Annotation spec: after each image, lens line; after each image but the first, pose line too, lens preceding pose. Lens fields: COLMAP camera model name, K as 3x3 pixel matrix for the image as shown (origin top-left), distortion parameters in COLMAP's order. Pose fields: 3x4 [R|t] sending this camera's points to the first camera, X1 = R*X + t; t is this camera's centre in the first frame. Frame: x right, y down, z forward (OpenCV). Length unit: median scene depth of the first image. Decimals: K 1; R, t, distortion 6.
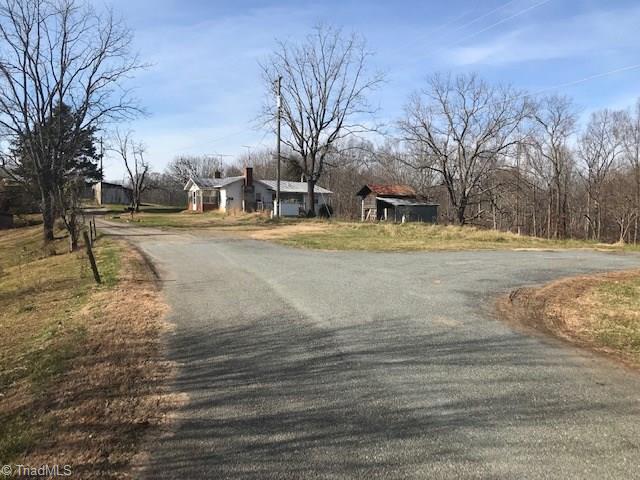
lens RADIAL K [[518.7, 0, 311.5], [0, 518.7, 227.9], [0, 0, 1]] dist [0.044910, -0.048316]
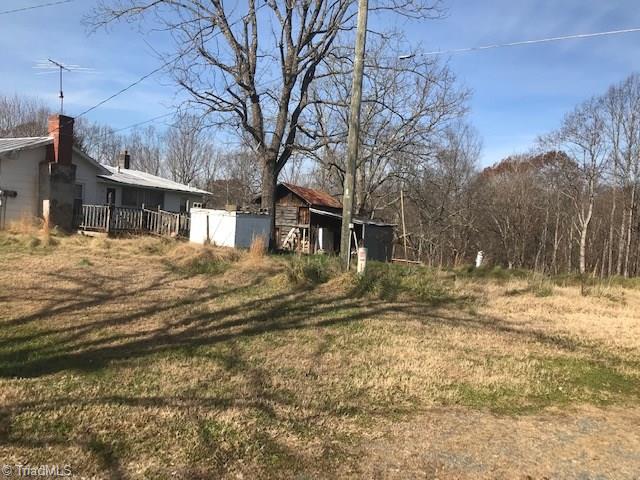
lens RADIAL K [[518.7, 0, 311.5], [0, 518.7, 227.9], [0, 0, 1]] dist [0.044910, -0.048316]
pose [[0.808532, 0.025844, 0.587884, -0.199531], [-0.017938, 0.999653, -0.019276, -0.028355], [-0.588179, 0.005040, 0.808715, 0.570543]]
